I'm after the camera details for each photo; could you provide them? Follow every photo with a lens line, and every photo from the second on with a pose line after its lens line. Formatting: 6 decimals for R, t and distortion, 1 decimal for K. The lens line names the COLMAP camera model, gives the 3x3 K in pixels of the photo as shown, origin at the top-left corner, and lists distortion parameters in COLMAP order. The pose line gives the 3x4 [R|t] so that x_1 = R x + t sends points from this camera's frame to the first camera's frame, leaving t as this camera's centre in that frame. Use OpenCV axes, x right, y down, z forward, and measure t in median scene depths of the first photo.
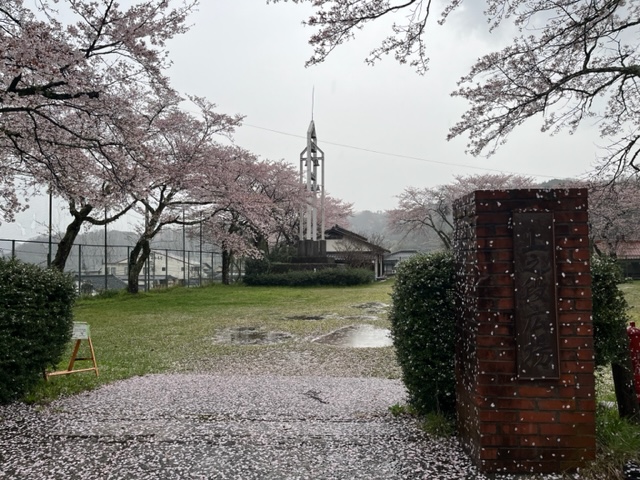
lens RADIAL K [[487.2, 0, 318.0], [0, 487.2, 236.0], [0, 0, 1]] dist [0.072357, -0.079305]
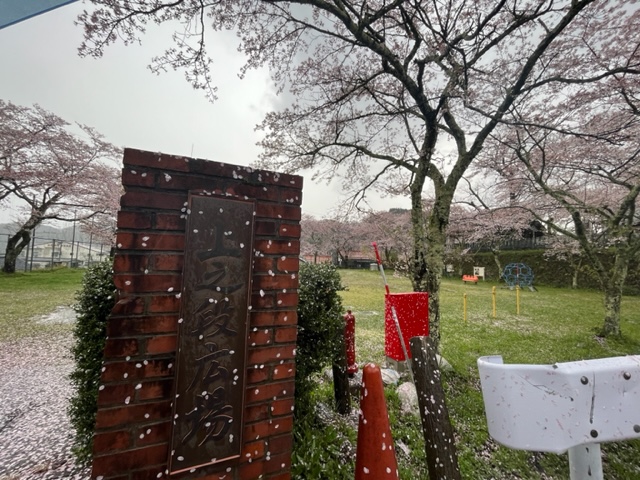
lens RADIAL K [[265.1, 0, 322.0], [0, 265.1, 238.2], [0, 0, 1]] dist [0.000751, -0.000140]
pose [[0.902584, 0.070233, 0.424747, 0.409129], [-0.063500, 0.997531, -0.030009, 0.007599], [-0.425806, 0.000115, 0.904815, 0.626140]]
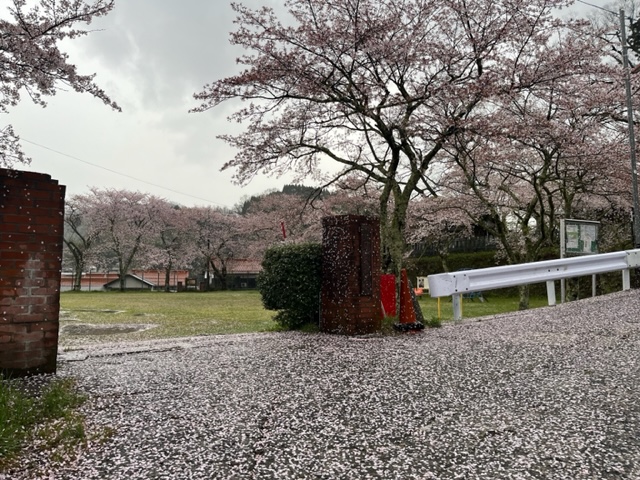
lens RADIAL K [[487.2, 0, 318.0], [0, 487.2, 236.0], [0, 0, 1]] dist [0.072357, -0.079305]
pose [[0.721055, 0.067268, 0.689605, -1.360523], [-0.043651, 0.997709, -0.051681, 0.135689], [-0.691502, 0.007162, 0.722339, -0.546340]]
